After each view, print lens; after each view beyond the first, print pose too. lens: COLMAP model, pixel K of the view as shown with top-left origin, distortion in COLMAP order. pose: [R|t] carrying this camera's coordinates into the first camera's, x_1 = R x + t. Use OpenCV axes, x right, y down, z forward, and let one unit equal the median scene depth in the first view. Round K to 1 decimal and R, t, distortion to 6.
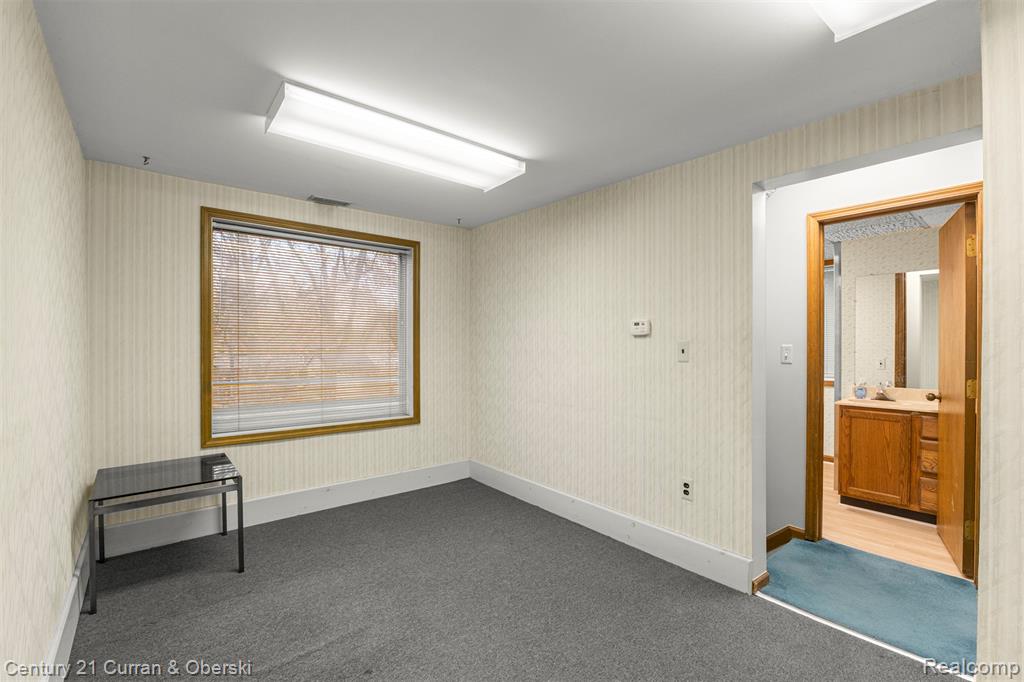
lens RADIAL K [[442.2, 0, 509.5], [0, 442.2, 348.8], [0, 0, 1]] dist [-0.021231, 0.001822]
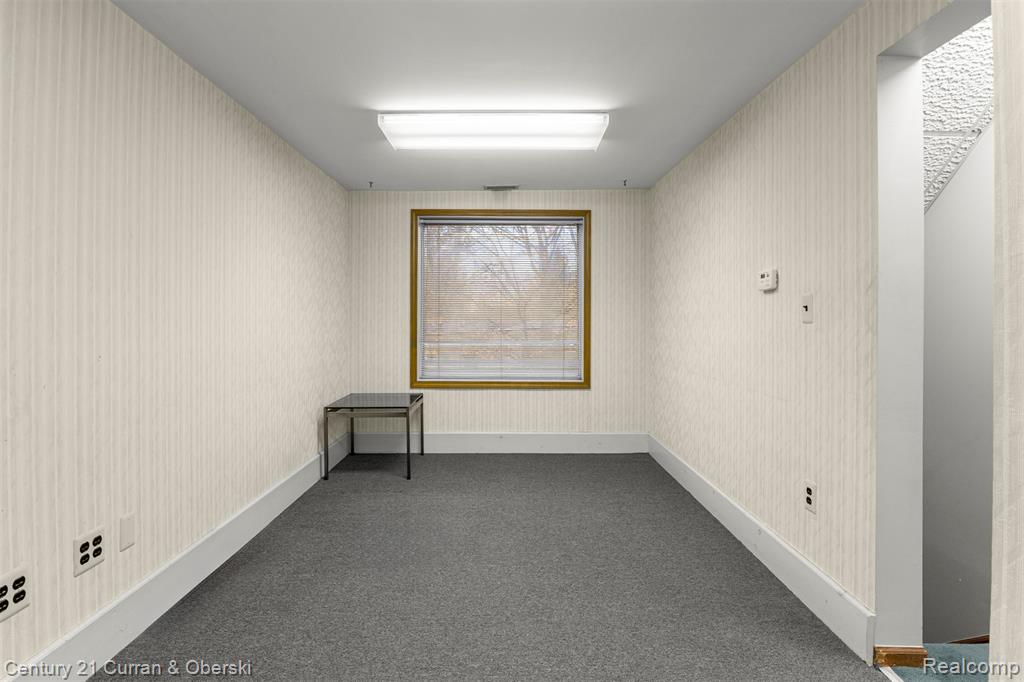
lens RADIAL K [[460.7, 0, 509.7], [0, 460.7, 323.6], [0, 0, 1]] dist [-0.017637, 0.000425]
pose [[0.778995, 0.002148, -0.627027, 0.446027], [-0.005101, 0.999983, -0.002912, 0.032650], [0.627010, 0.005467, 0.778992, 0.083847]]
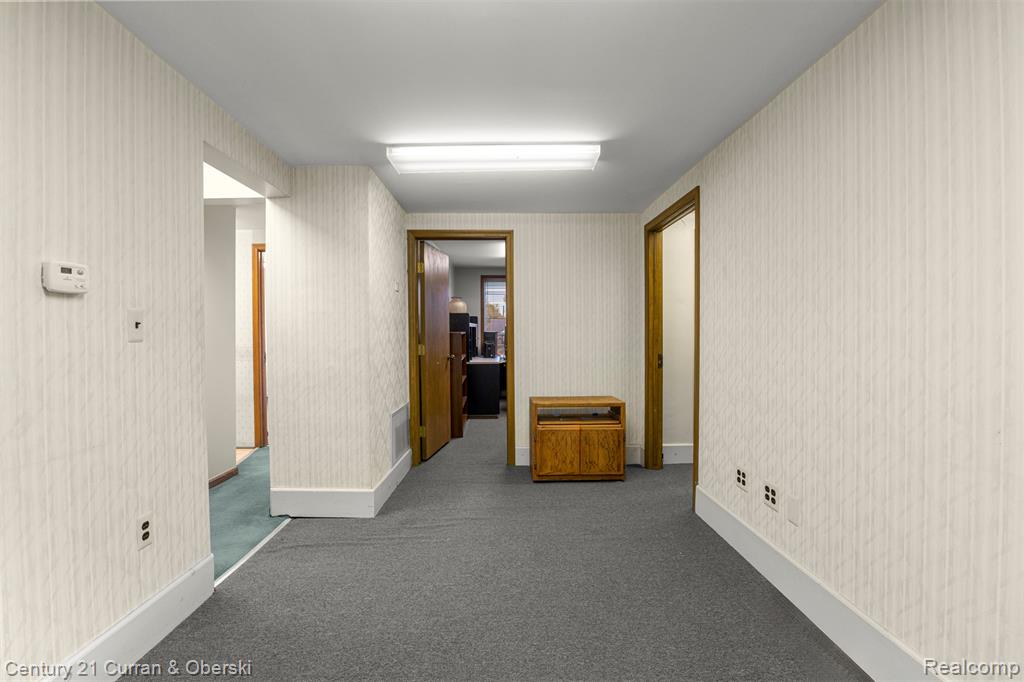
lens RADIAL K [[442.2, 0, 513.0], [0, 442.2, 335.5], [0, 0, 1]] dist [-0.021231, 0.001822]
pose [[-0.789645, -0.000574, 0.613564, -0.407559], [0.008773, 0.999887, 0.012225, 0.015833], [-0.613502, 0.015036, -0.789550, 1.070410]]
